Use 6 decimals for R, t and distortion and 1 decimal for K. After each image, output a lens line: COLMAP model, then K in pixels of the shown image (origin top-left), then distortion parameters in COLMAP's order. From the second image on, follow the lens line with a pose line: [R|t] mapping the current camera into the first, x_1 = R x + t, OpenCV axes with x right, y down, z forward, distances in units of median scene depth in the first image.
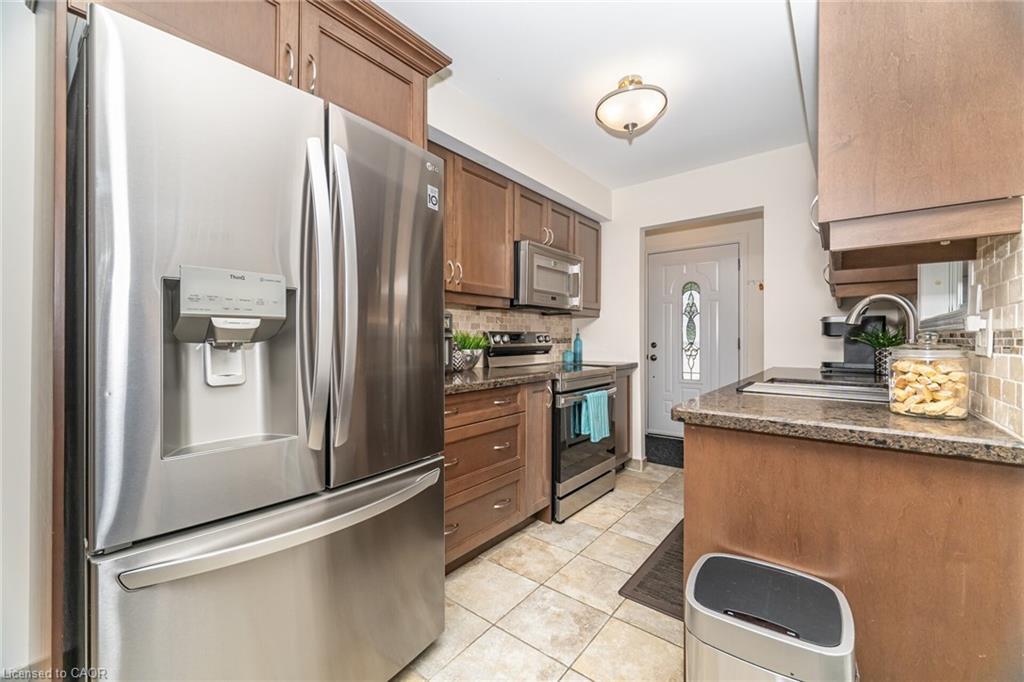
lens RADIAL K [[413.5, 0, 508.3], [0, 413.5, 336.9], [0, 0, 1]] dist [0.000277, -0.000013]
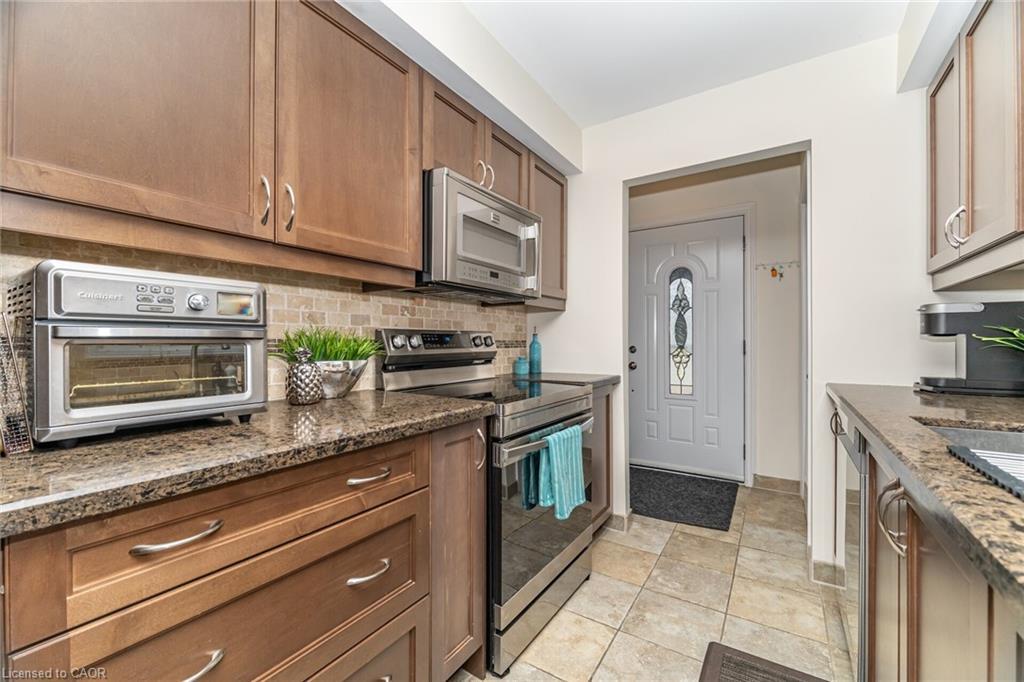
lens RADIAL K [[422.9, 0, 512.0], [0, 422.9, 341.0], [0, 0, 1]] dist [-0.001809, -0.000201]
pose [[0.994391, -0.002359, 0.105737, 0.067996], [0.002110, 0.999995, 0.002462, 0.002791], [-0.105742, -0.002225, 0.994391, 0.369753]]
